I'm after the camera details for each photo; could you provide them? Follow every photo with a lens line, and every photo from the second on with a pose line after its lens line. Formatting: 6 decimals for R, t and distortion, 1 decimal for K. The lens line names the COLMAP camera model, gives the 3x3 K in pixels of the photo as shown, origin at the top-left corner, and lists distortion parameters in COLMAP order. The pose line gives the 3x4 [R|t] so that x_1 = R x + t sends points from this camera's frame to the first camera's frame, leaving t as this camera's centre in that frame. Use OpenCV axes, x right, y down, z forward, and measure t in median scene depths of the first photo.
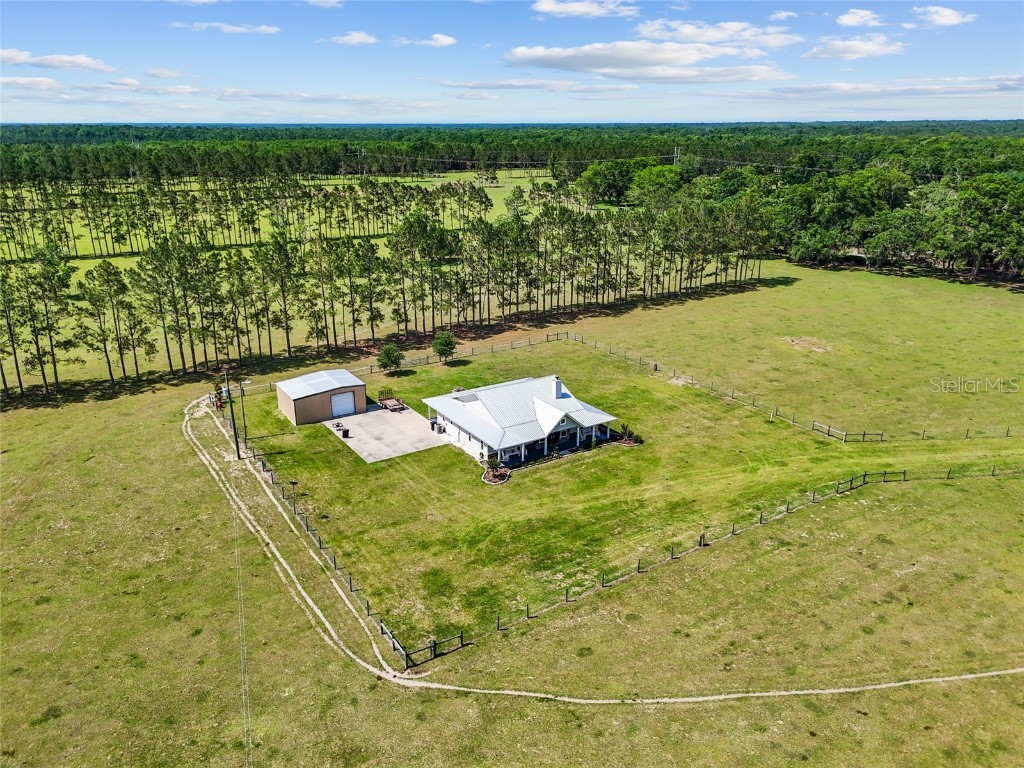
lens RADIAL K [[759.1, 0, 516.4], [0, 759.1, 382.0], [0, 0, 1]] dist [0.071402, -0.080972]
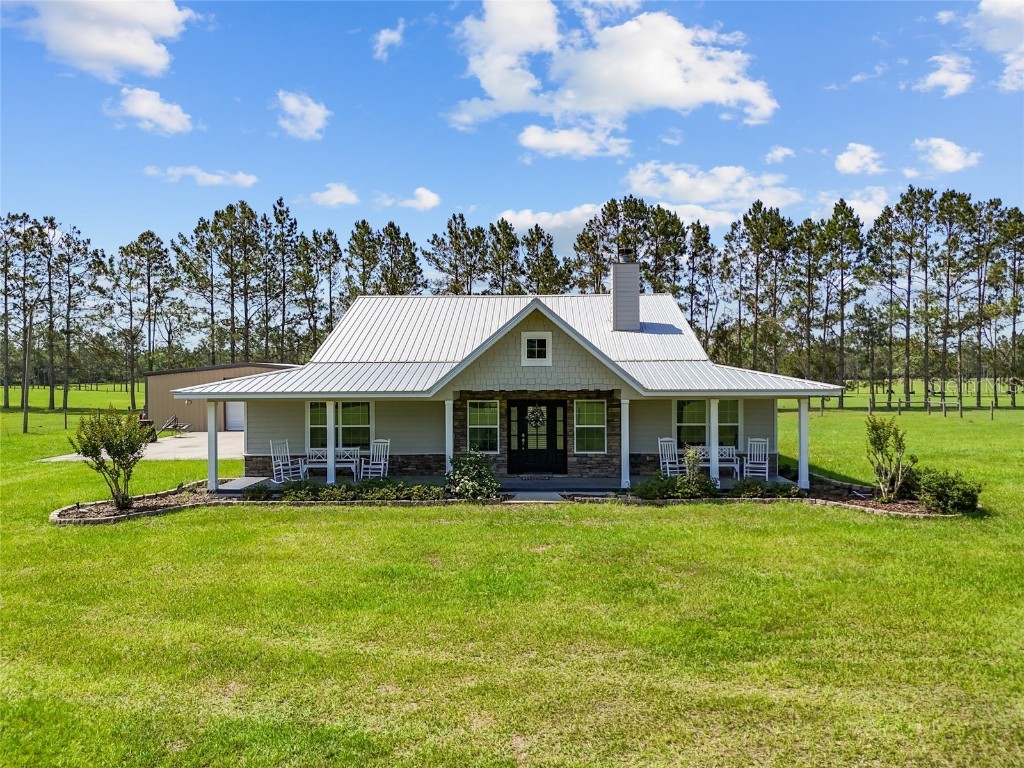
lens RADIAL K [[759.1, 0, 516.4], [0, 759.1, 382.0], [0, 0, 1]] dist [0.071402, -0.080972]
pose [[0.829173, 0.002483, -0.558987, 0.183268], [-0.177398, 0.949467, -0.258925, 0.121381], [0.530097, 0.313857, 0.787713, 0.824249]]
